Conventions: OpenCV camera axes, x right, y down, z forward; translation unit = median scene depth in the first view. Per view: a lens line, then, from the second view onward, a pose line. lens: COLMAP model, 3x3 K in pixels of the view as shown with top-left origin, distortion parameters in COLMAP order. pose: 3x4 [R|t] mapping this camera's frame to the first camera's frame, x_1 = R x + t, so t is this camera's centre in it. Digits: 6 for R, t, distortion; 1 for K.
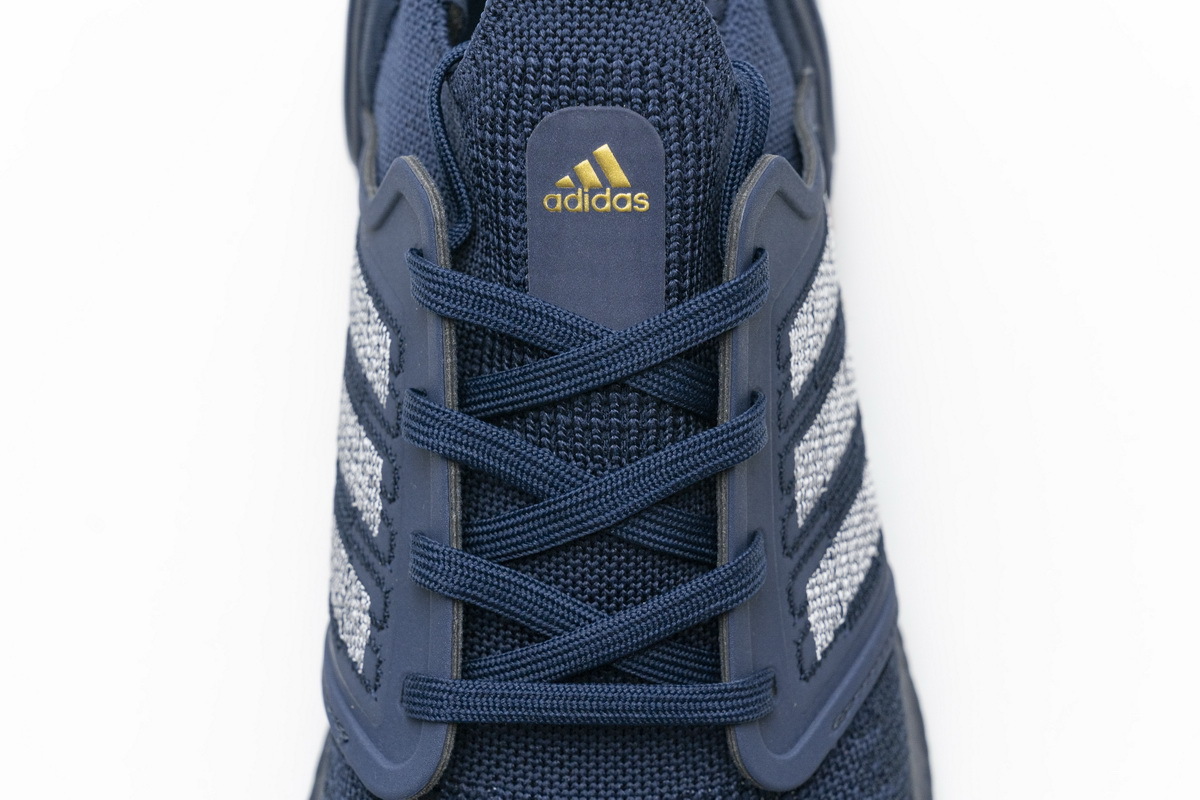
lens RADIAL K [[2432.4, 0, 596.8], [0, 2432.4, 398.0], [0, 0, 1]] dist [-0.007556, 0.000000]
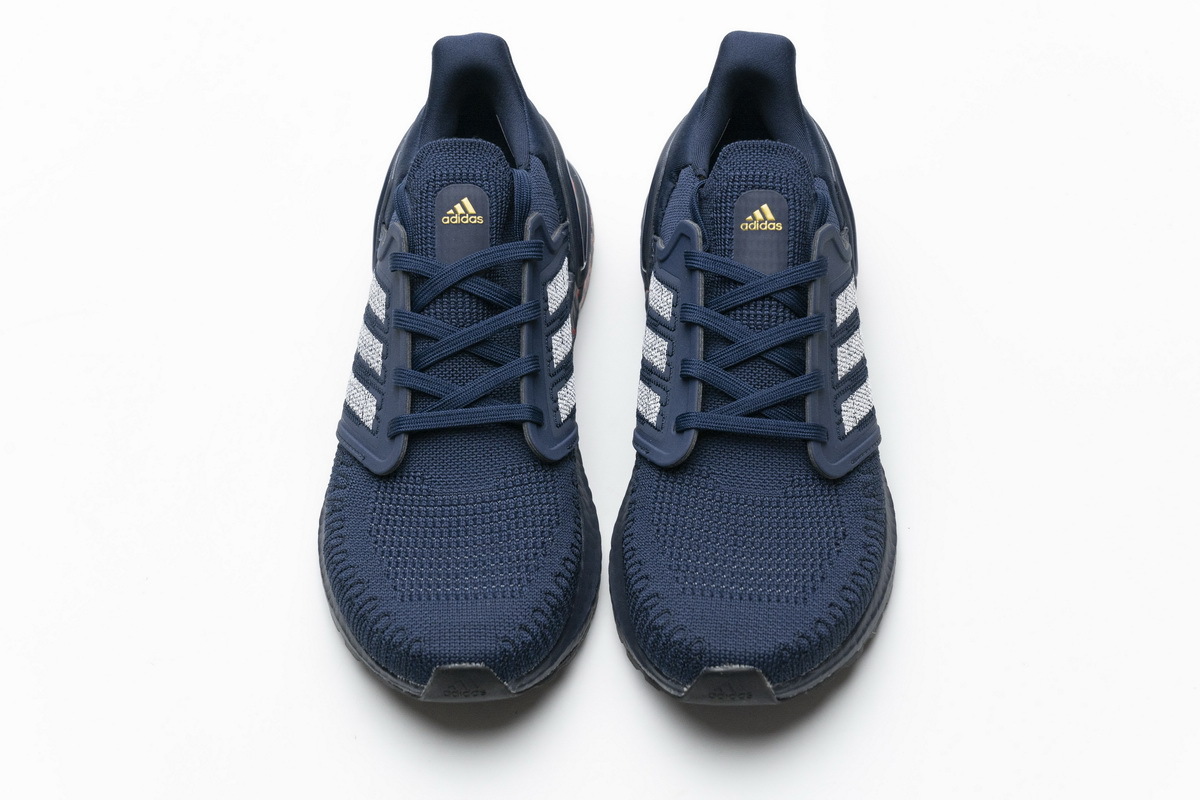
lens RADIAL K [[2432.4, 0, 601.9], [0, 2432.4, 400.6], [0, 0, 1]] dist [-0.007556, 0.000000]
pose [[0.999092, 0.035929, -0.022911, -0.100544], [-0.040412, 0.969427, -0.242028, 0.708667], [0.013515, 0.242734, 0.969999, -1.412787]]
